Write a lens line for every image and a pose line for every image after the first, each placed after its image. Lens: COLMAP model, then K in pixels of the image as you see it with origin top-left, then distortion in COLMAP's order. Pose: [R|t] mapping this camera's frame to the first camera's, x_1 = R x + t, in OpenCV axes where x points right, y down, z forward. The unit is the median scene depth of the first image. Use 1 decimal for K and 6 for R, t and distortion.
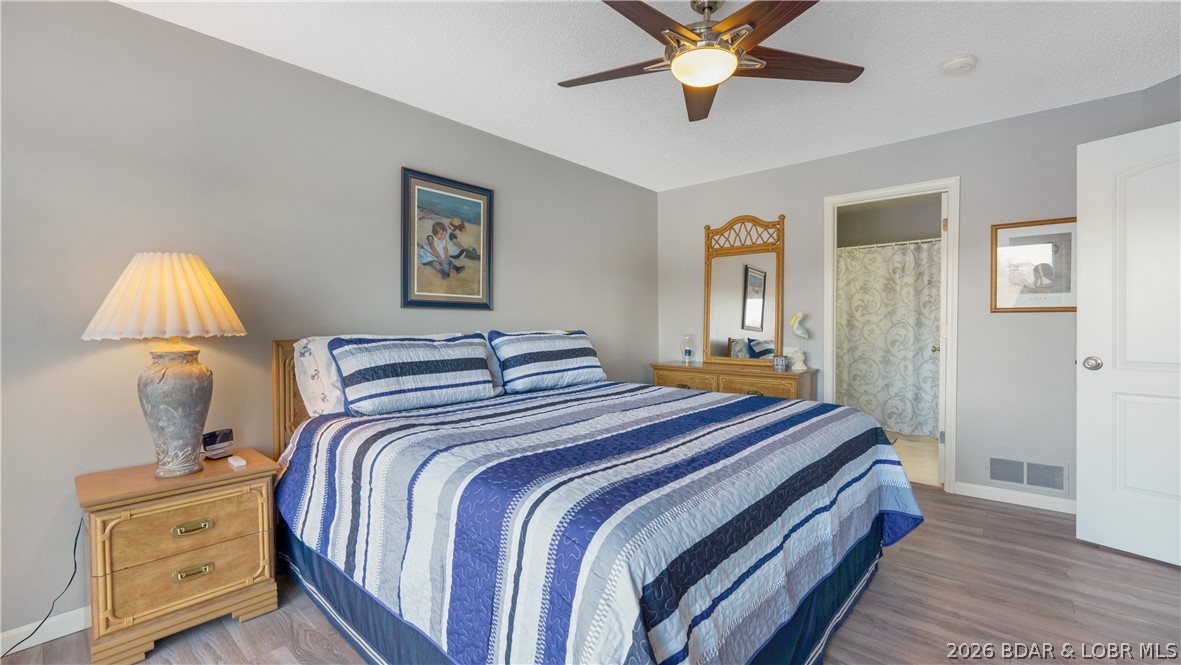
lens RADIAL K [[491.2, 0, 592.5], [0, 491.2, 331.3], [0, 0, 1]] dist [-0.003864, 0.000164]
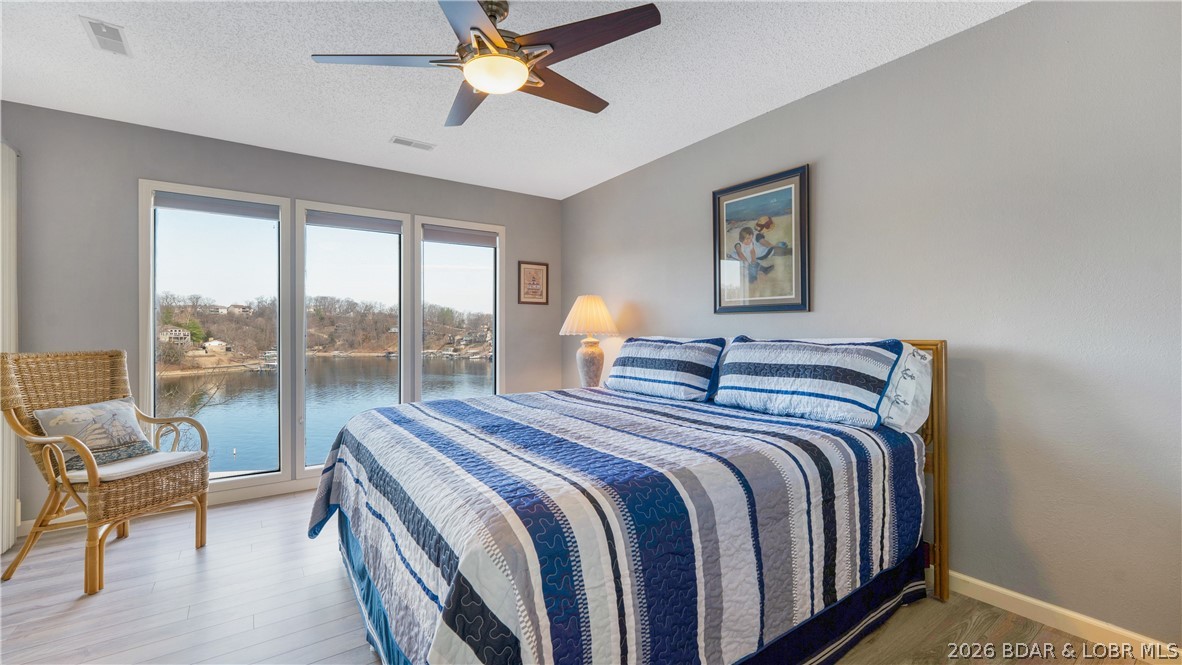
lens RADIAL K [[491.6, 0, 593.3], [0, 491.6, 328.7], [0, 0, 1]] dist [-0.003864, 0.000164]
pose [[-0.230970, -0.001954, -0.972959, 0.757787], [-0.017513, 0.999844, 0.002150, -0.011869], [0.972803, 0.017536, -0.230968, 0.955934]]
